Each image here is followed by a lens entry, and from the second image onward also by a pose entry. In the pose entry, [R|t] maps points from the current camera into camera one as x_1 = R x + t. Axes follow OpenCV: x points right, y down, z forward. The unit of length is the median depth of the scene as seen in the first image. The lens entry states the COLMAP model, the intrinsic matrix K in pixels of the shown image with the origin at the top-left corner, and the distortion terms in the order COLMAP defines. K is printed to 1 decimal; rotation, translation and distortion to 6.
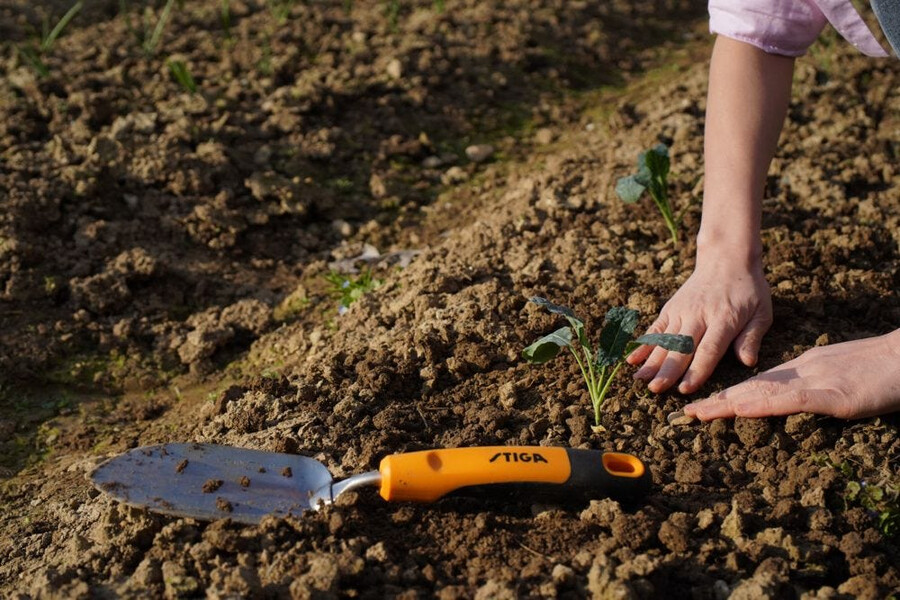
lens RADIAL K [[1345.9, 0, 406.9], [0, 1345.9, 300.4], [0, 0, 1]] dist [0.013129, 0.008338]
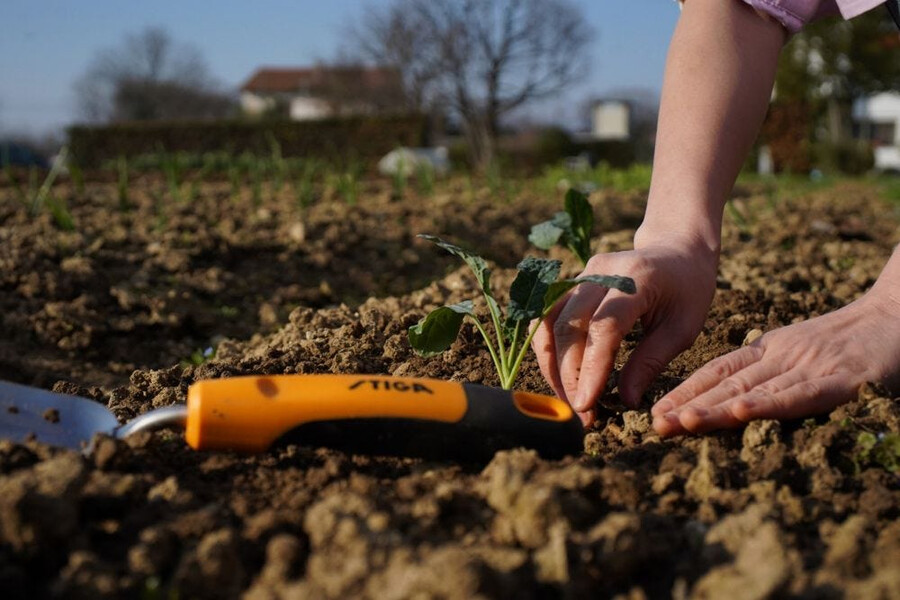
lens RADIAL K [[1302.2, 0, 427.9], [0, 1302.2, 302.3], [0, 0, 1]] dist [0.018964, -0.003104]
pose [[0.997493, 0.014518, 0.069261, 0.027519], [0.001116, 0.975380, -0.220527, 0.111464], [-0.070758, 0.220051, 0.972919, 0.171443]]
